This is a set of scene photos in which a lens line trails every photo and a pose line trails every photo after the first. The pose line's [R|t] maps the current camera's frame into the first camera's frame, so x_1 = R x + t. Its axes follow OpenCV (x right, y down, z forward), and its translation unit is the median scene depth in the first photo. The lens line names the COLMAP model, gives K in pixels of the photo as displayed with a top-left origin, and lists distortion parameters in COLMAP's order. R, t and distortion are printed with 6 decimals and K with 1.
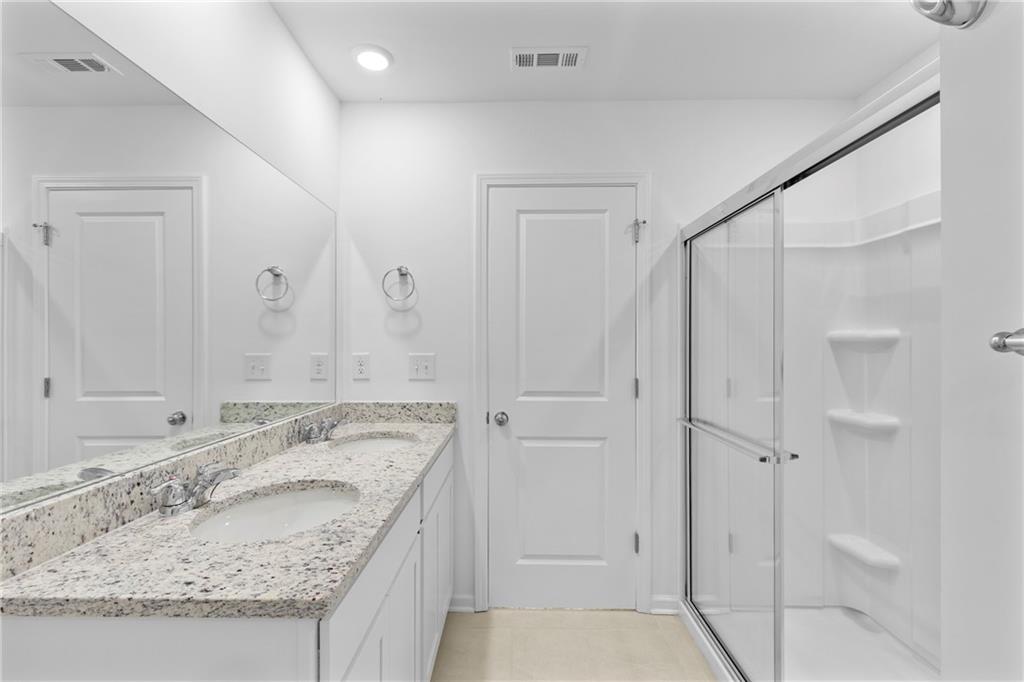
lens RADIAL K [[459.9, 0, 509.9], [0, 459.9, 338.8], [0, 0, 1]] dist [0.003392, -0.000461]
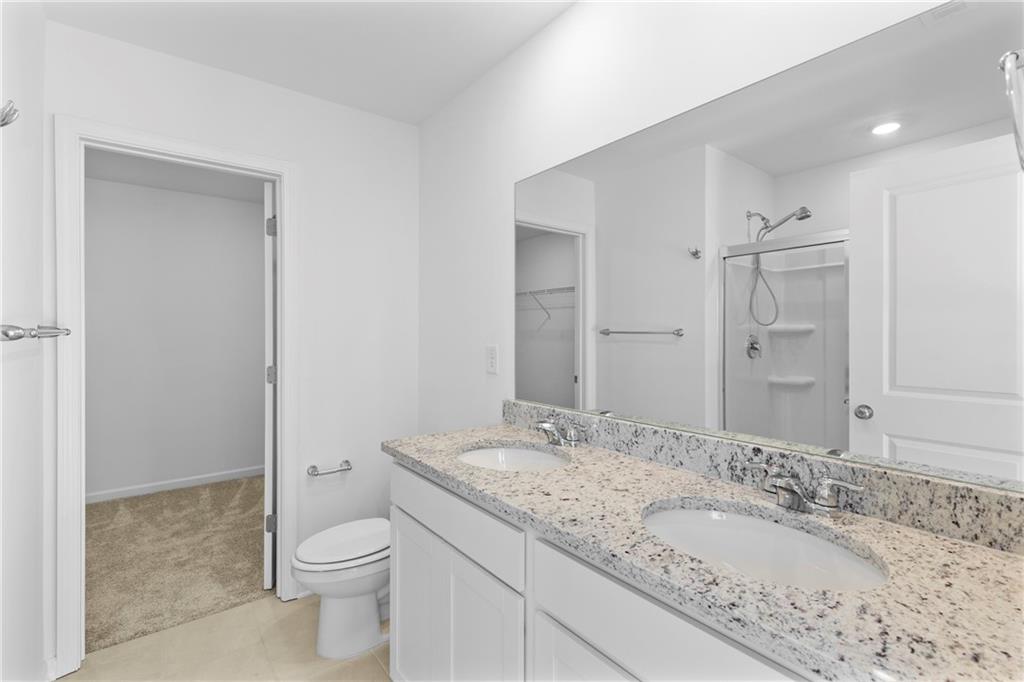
lens RADIAL K [[459.9, 0, 512.8], [0, 459.9, 335.9], [0, 0, 1]] dist [0.003392, -0.000461]
pose [[-0.781642, 0.000438, -0.623728, 0.282254], [0.005596, 0.999964, -0.006310, 0.024633], [0.623703, -0.008422, -0.781616, 1.729362]]
